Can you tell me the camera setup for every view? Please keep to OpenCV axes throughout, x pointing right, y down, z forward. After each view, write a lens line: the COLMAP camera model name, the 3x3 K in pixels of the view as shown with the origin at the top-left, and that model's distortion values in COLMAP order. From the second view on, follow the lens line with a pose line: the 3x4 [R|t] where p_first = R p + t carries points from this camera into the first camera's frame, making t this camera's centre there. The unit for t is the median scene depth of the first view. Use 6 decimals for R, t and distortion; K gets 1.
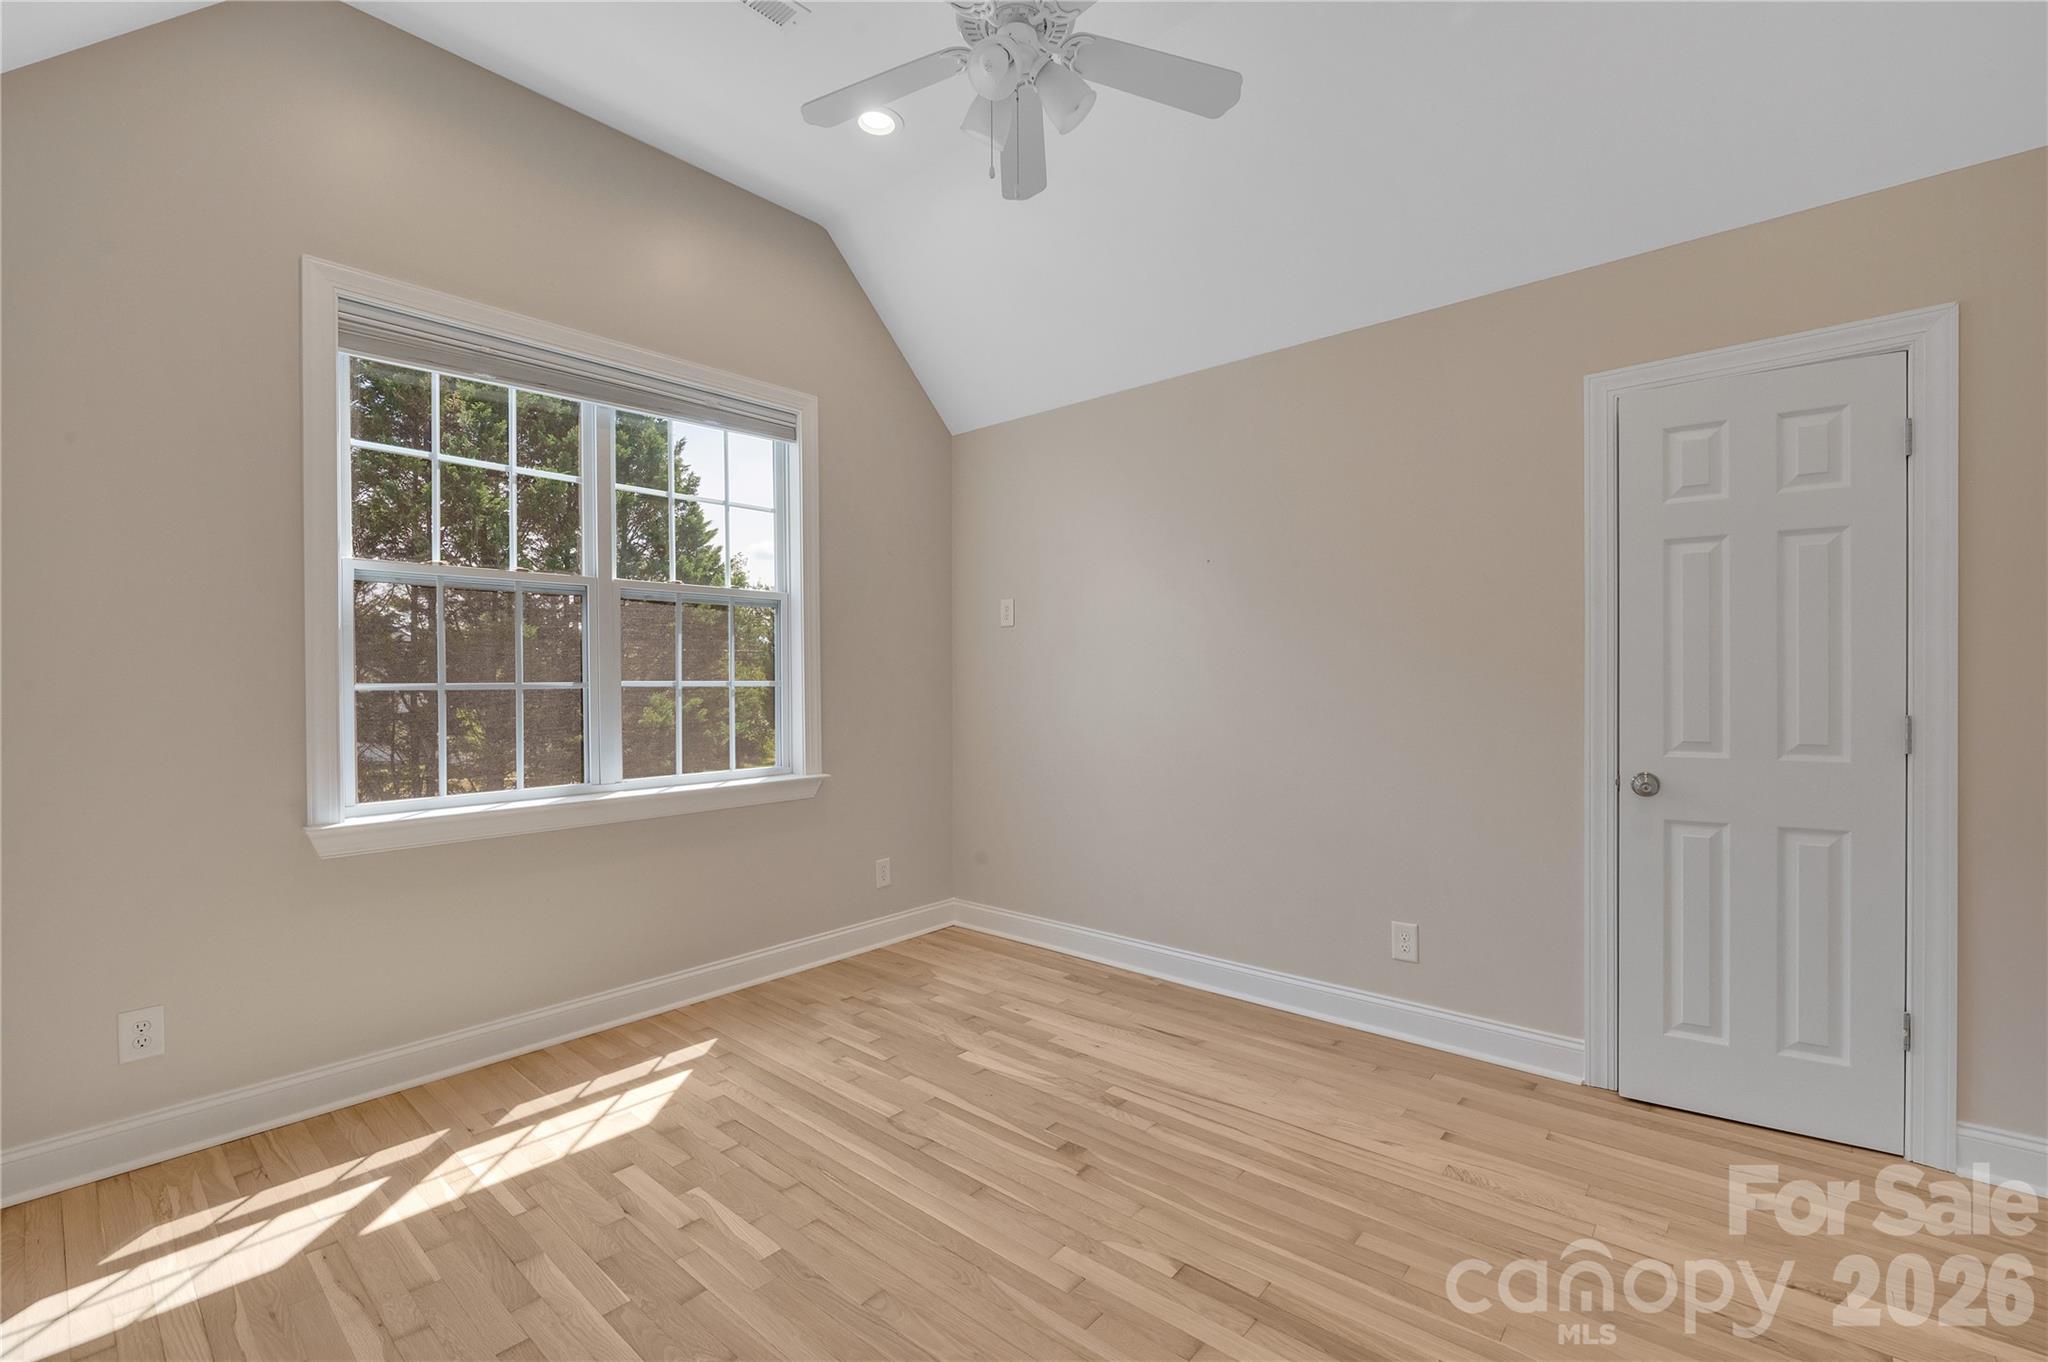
lens RADIAL K [[867.9, 0, 1029.5], [0, 867.9, 684.0], [0, 0, 1]] dist [-0.000493, 0.000714]
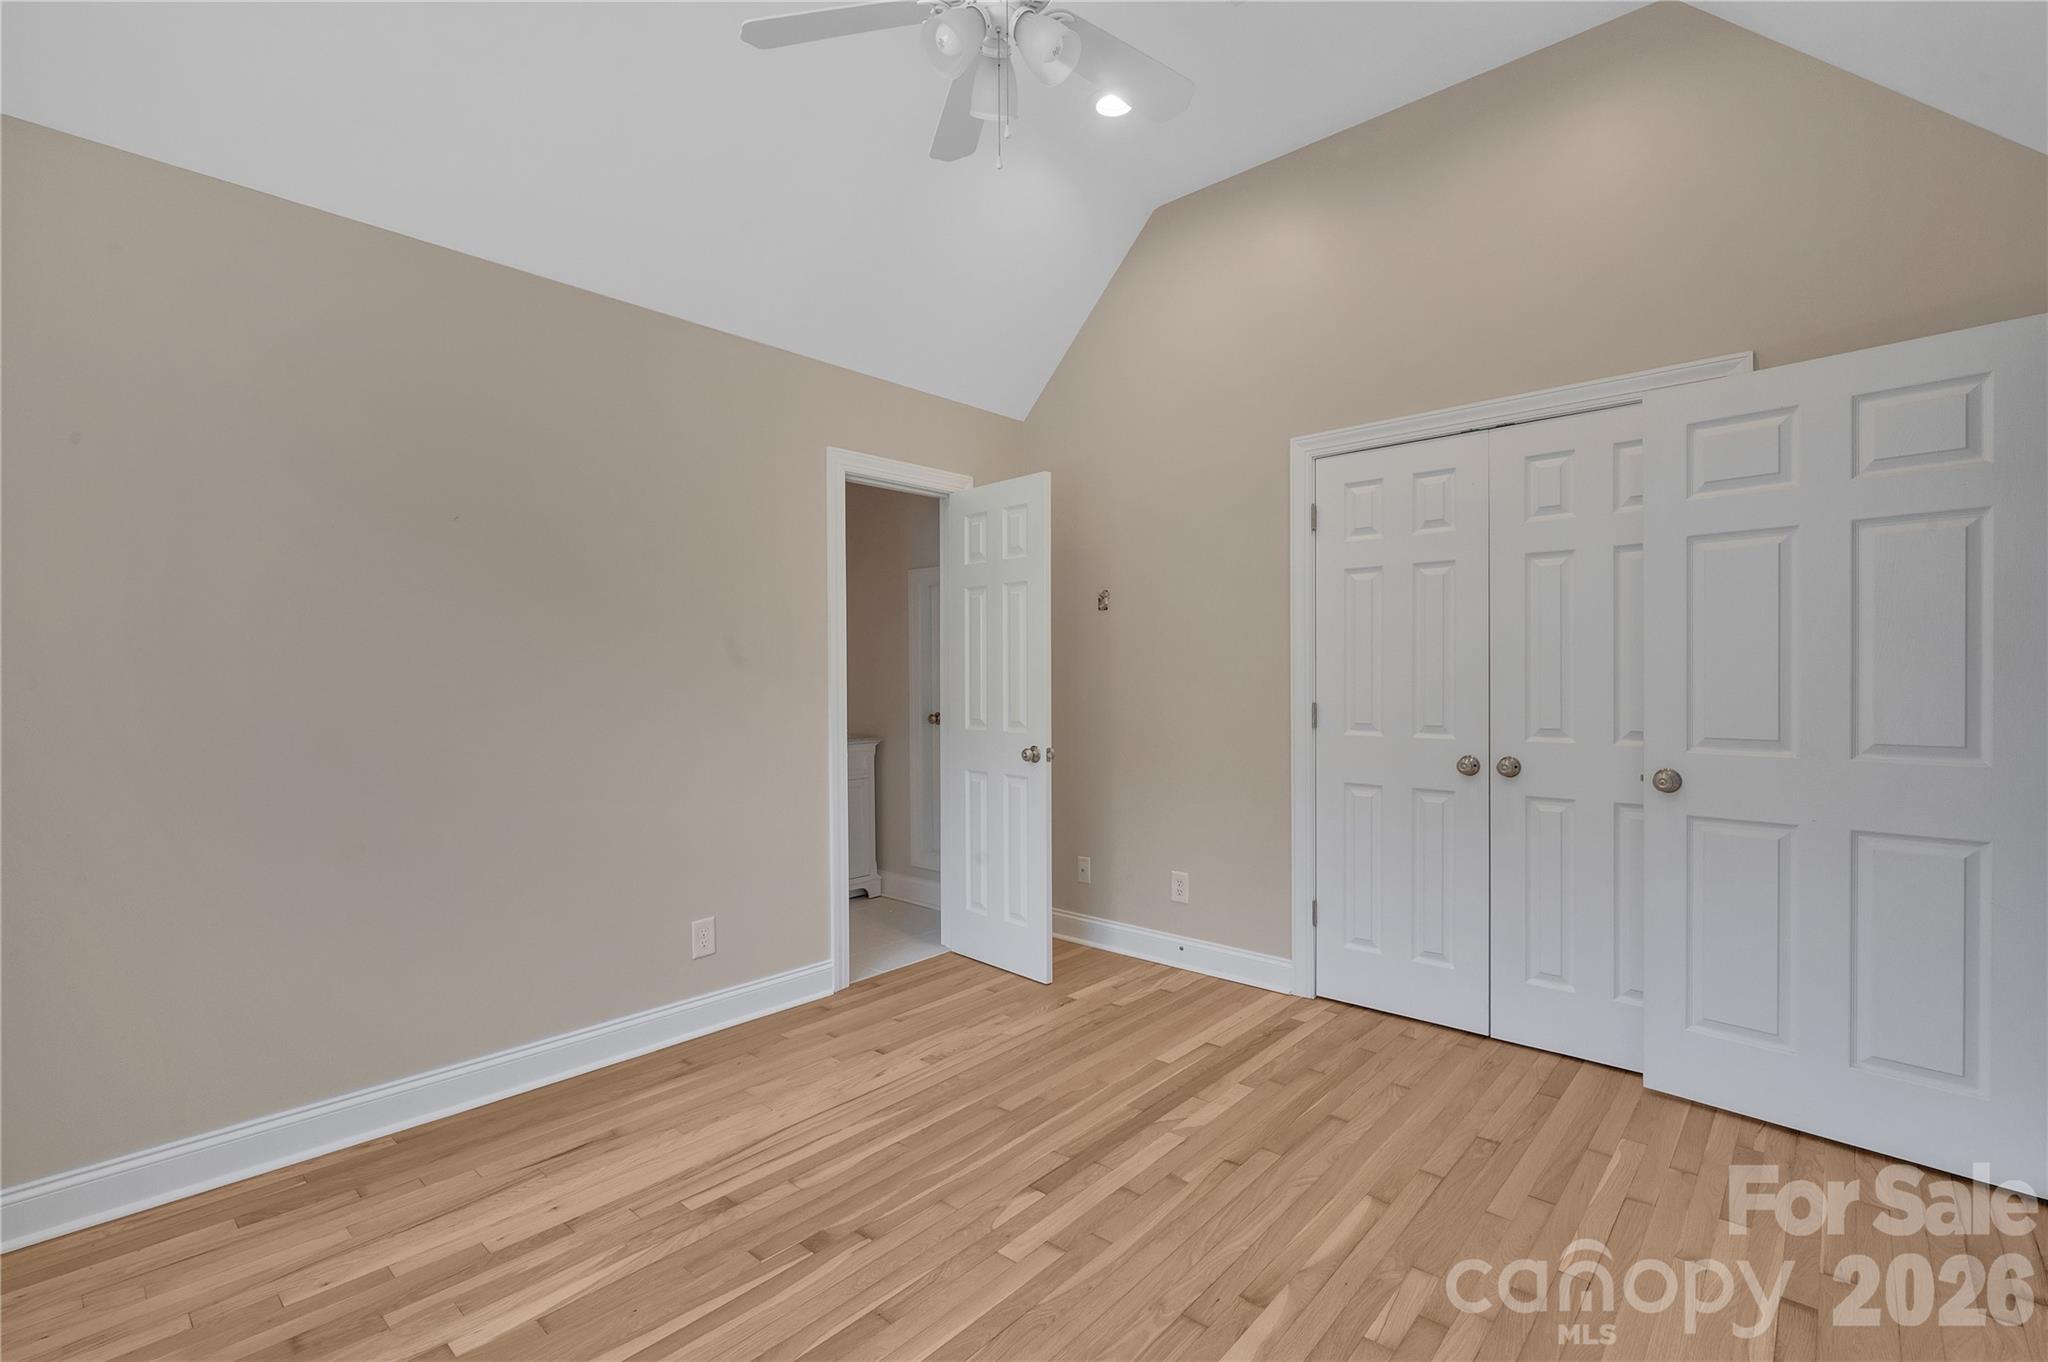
lens RADIAL K [[906.7, 0, 1024.0], [0, 906.7, 681.0], [0, 0, 1]] dist [0.000500, 0.000220]
pose [[0.024489, 0.005837, 0.999683, -0.764399], [0.006228, 0.999963, -0.005991, 0.004021], [-0.999681, 0.006373, 0.024452, 0.724266]]
